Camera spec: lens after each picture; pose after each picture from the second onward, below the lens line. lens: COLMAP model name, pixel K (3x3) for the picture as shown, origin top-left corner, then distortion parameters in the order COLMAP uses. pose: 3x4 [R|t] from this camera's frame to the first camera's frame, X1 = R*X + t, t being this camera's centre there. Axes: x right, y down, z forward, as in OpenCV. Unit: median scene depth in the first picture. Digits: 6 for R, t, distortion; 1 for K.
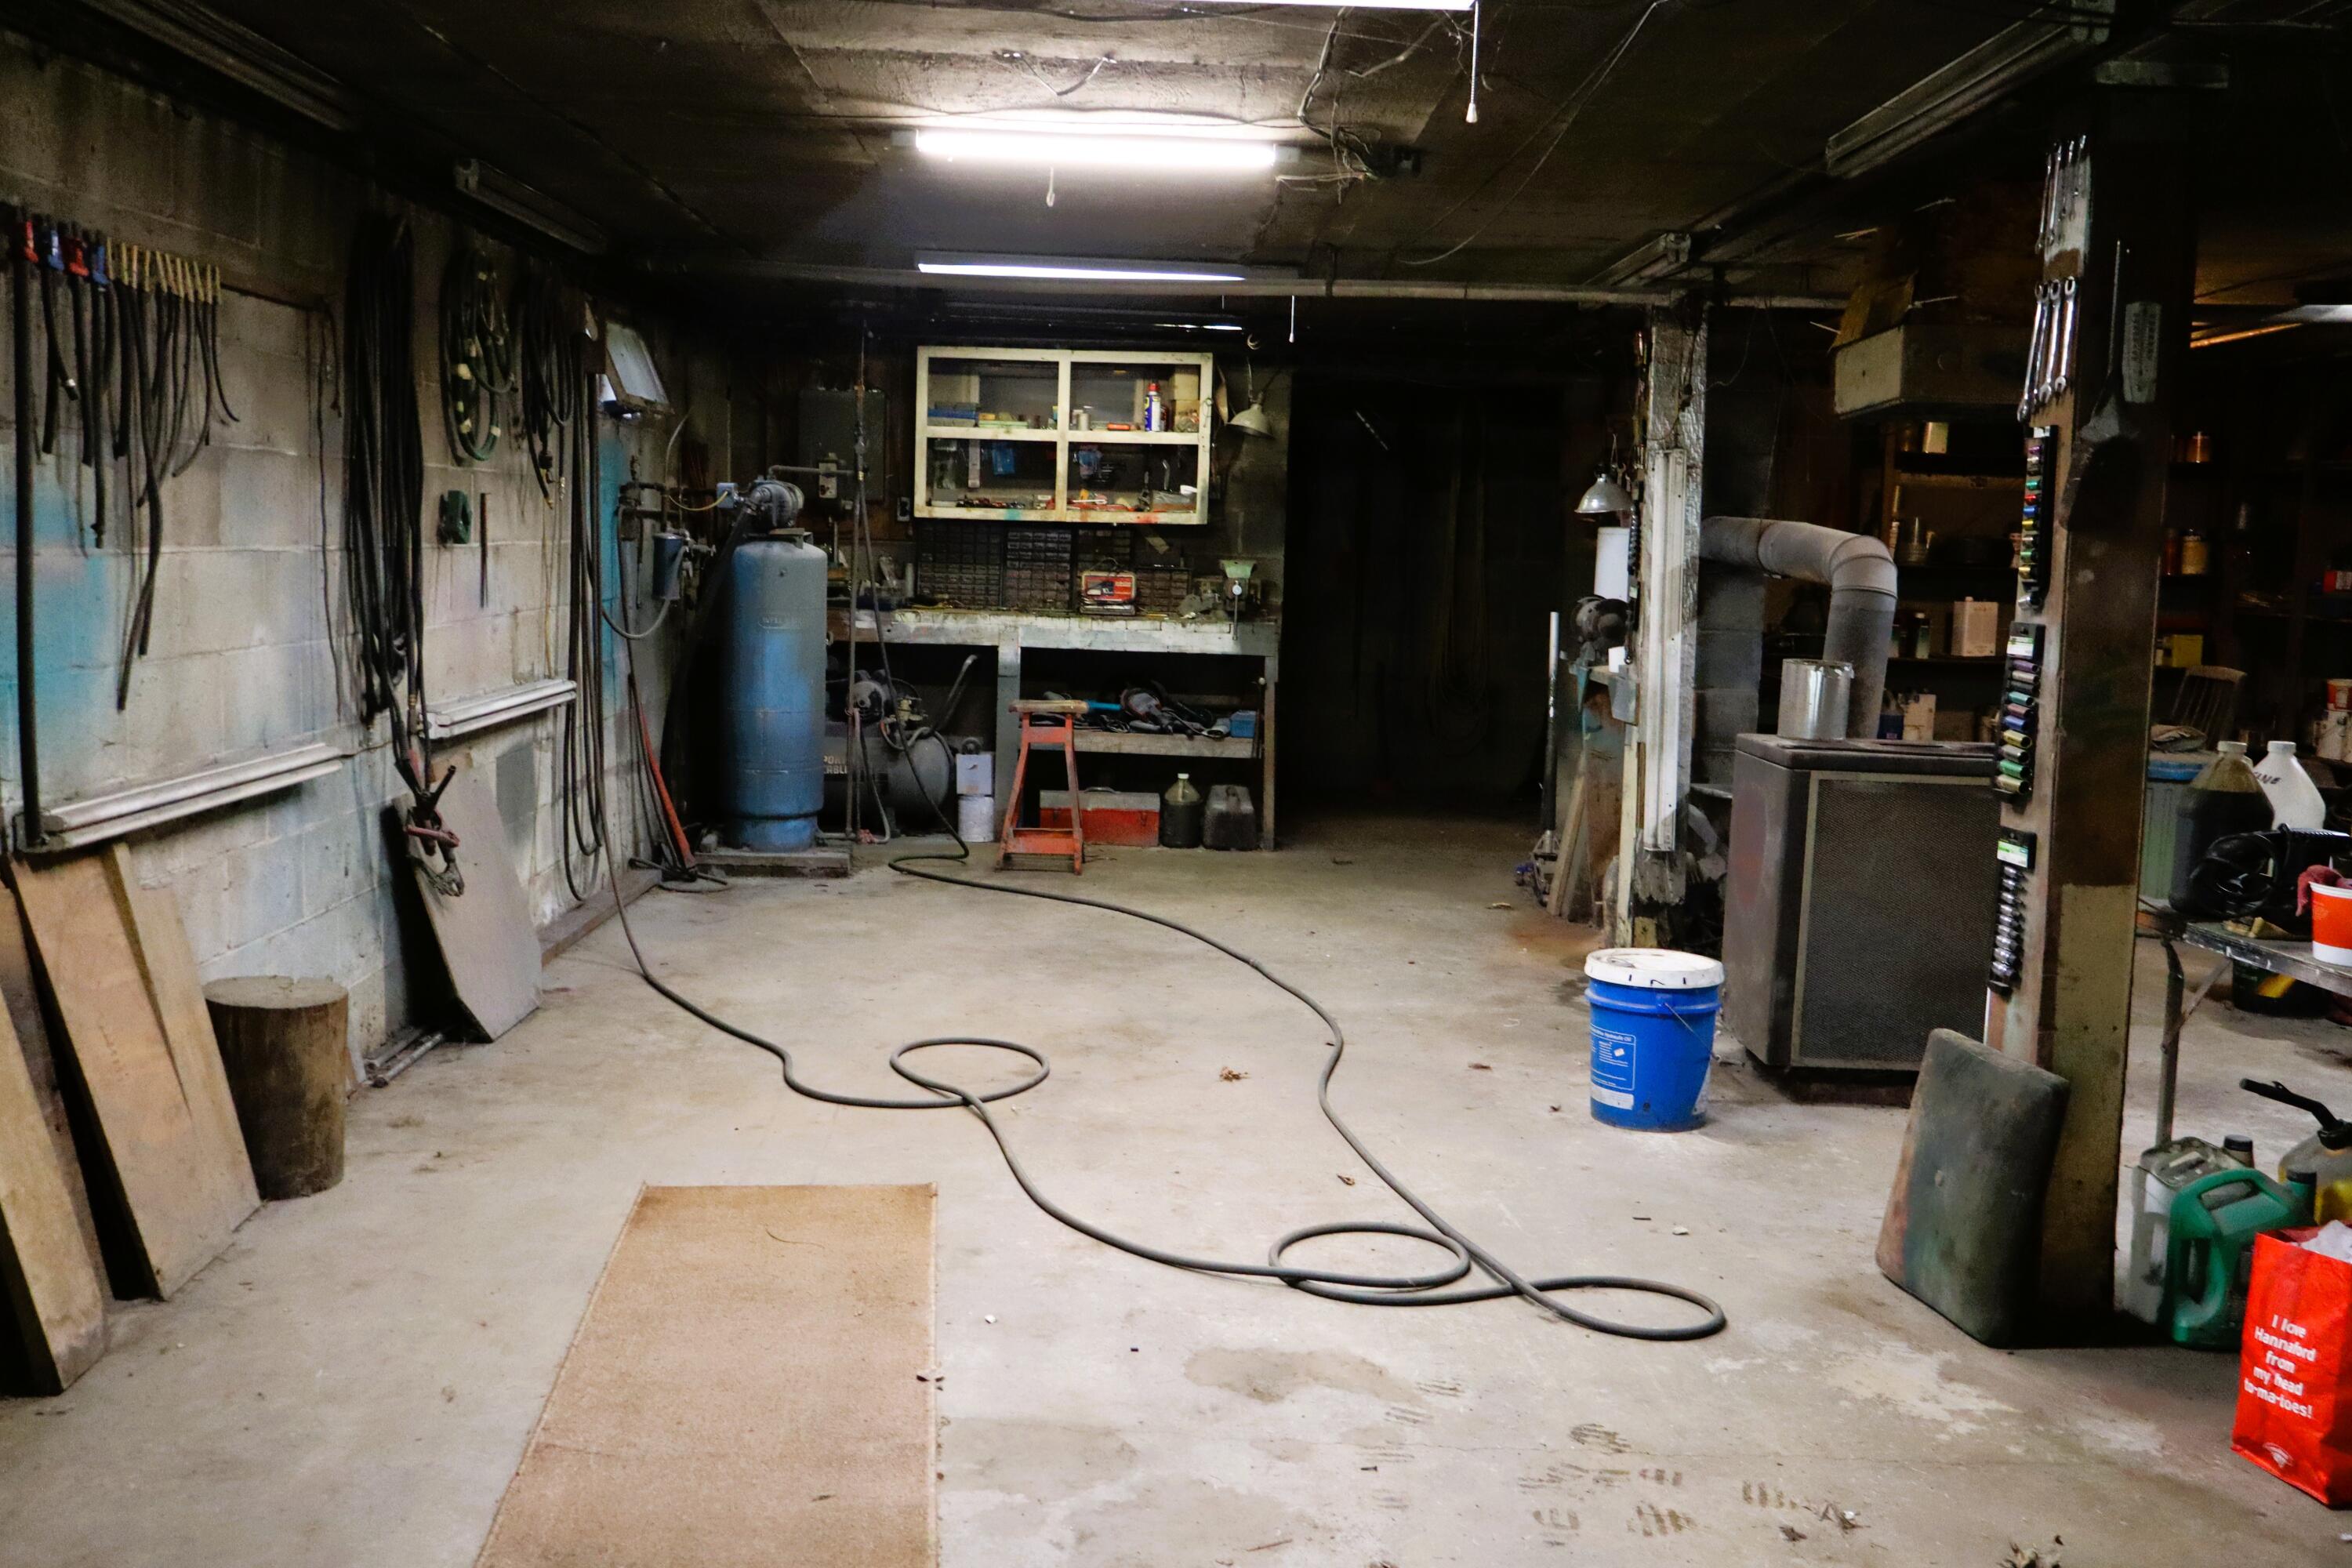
lens RADIAL K [[2161.7, 0, 1181.4], [0, 2161.7, 786.1], [0, 0, 1]] dist [-0.002096, 0.000000]
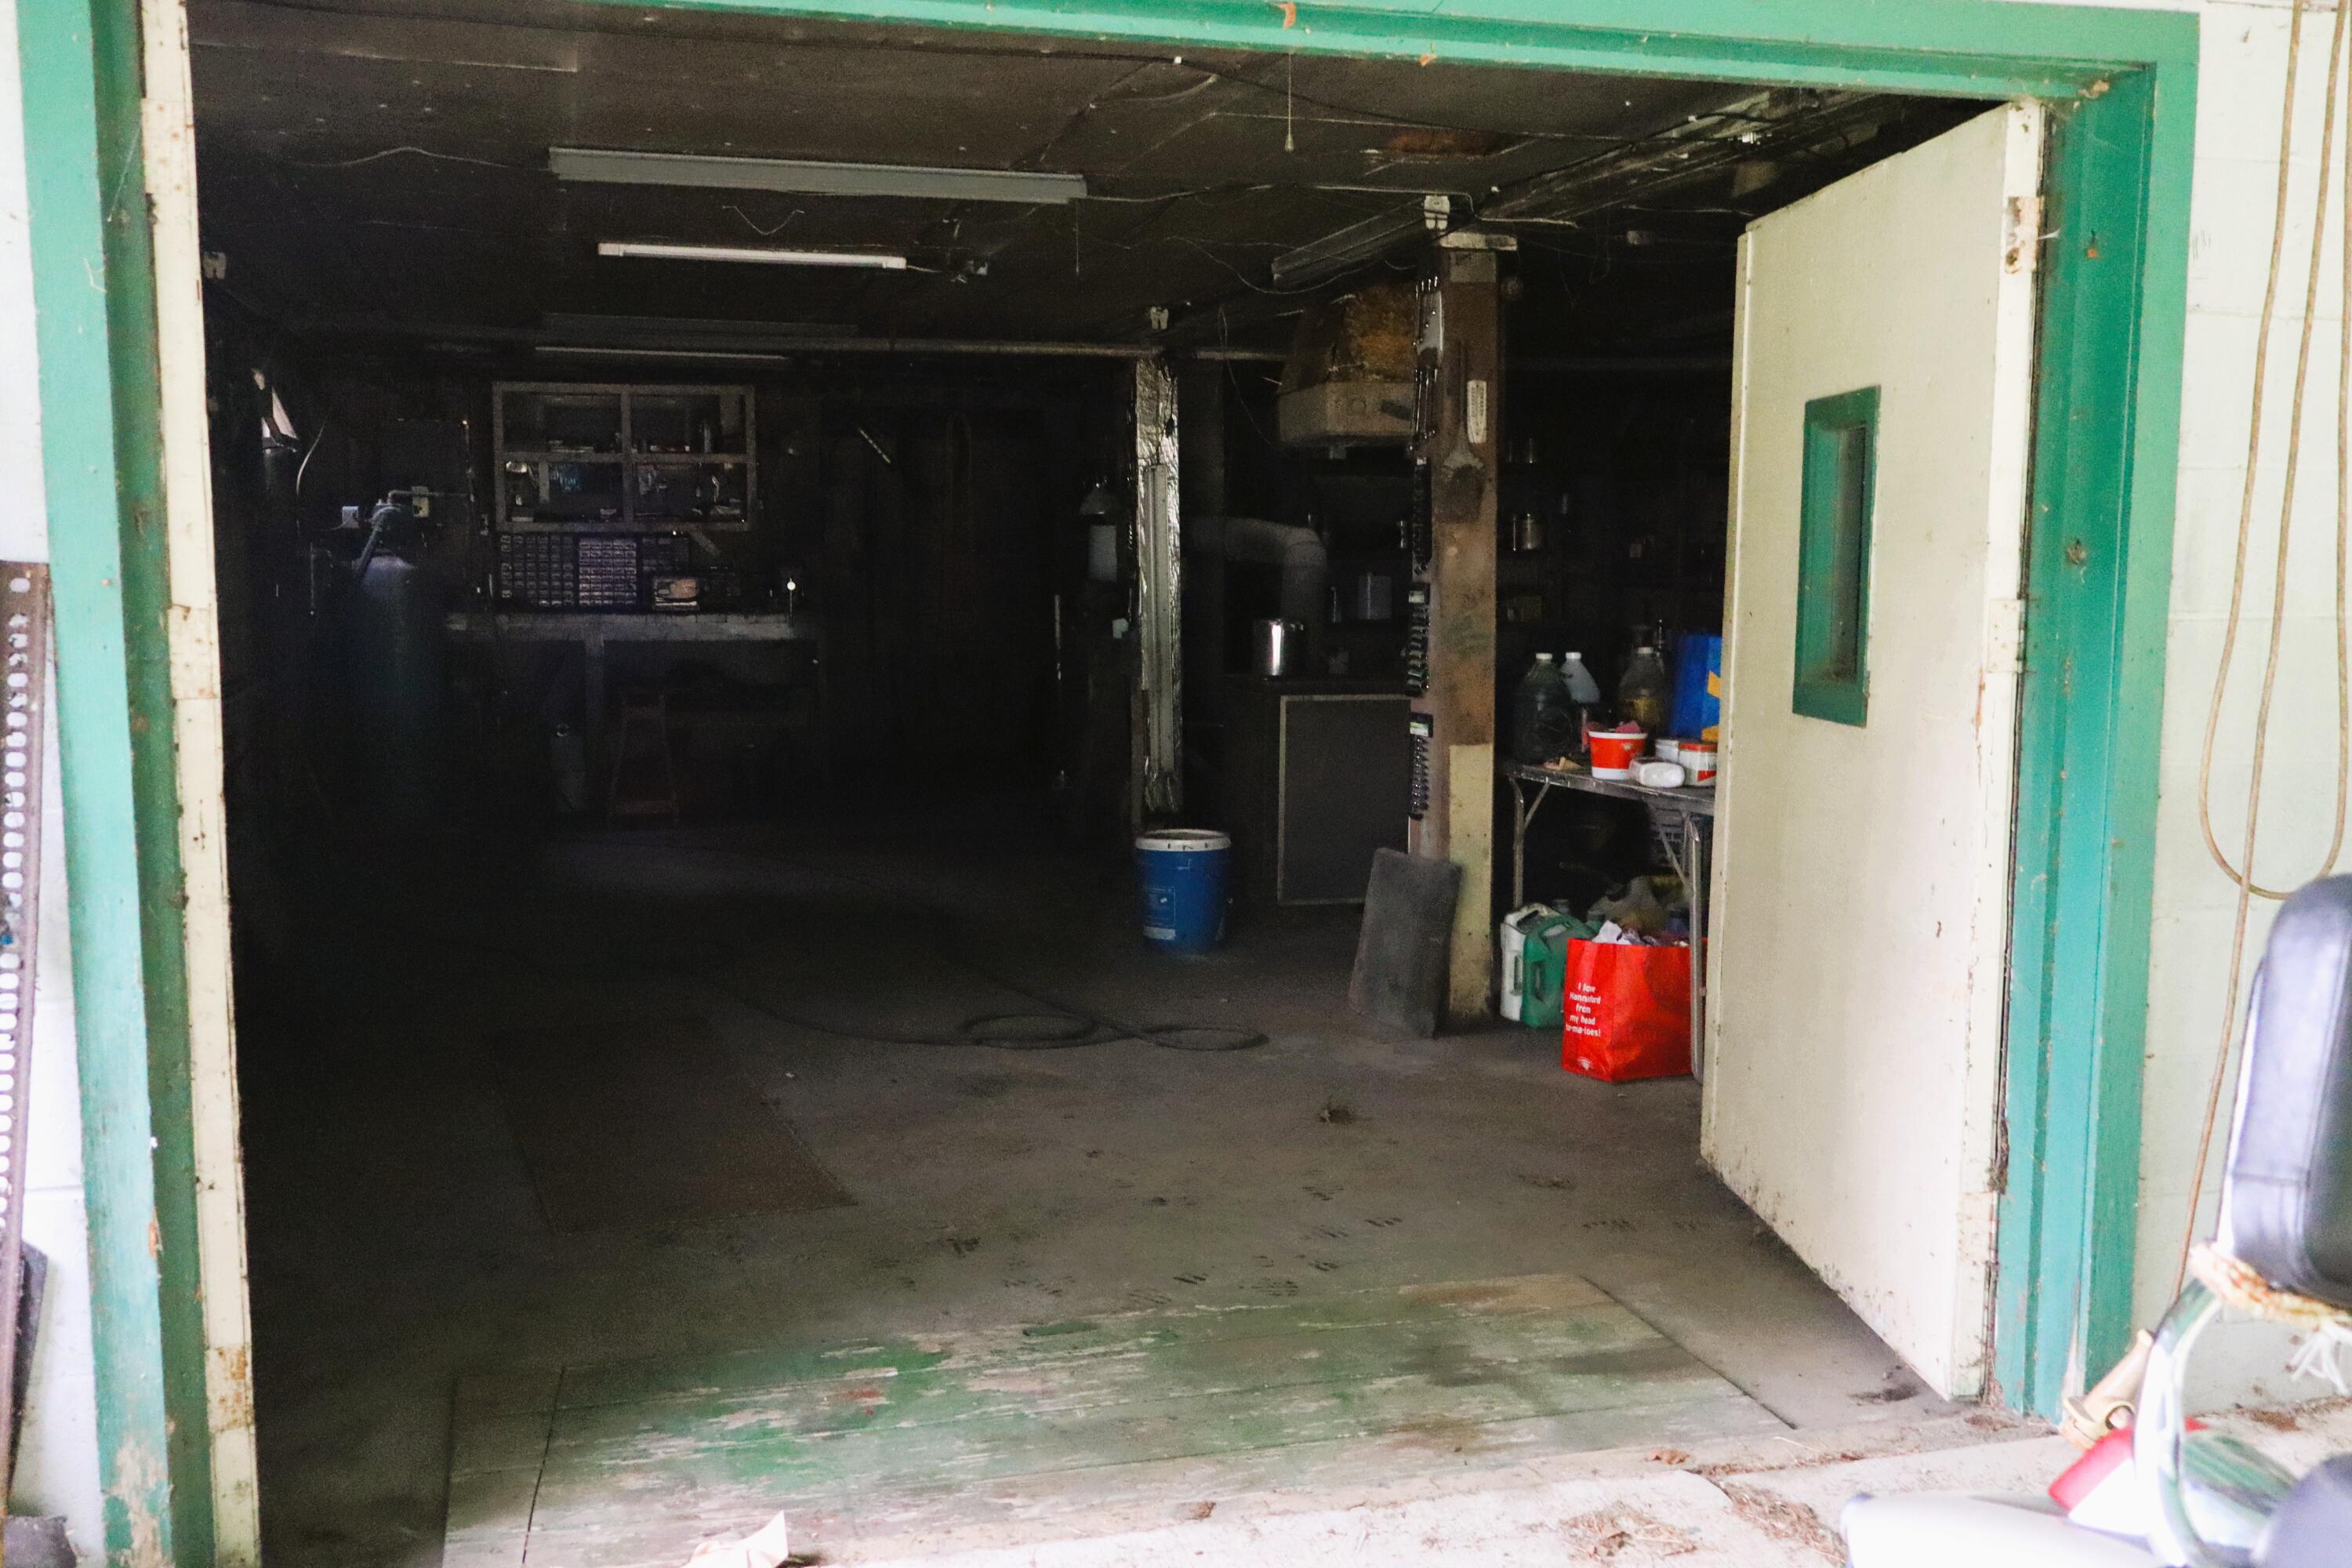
lens RADIAL K [[2161.7, 0, 1174.2], [0, 2161.7, 787.0], [0, 0, 1]] dist [-0.002096, 0.000000]
pose [[0.965138, -0.056628, 0.255542, -0.194391], [0.056051, 0.998382, 0.009548, 0.048712], [-0.255670, 0.005108, 0.966751, -0.481433]]
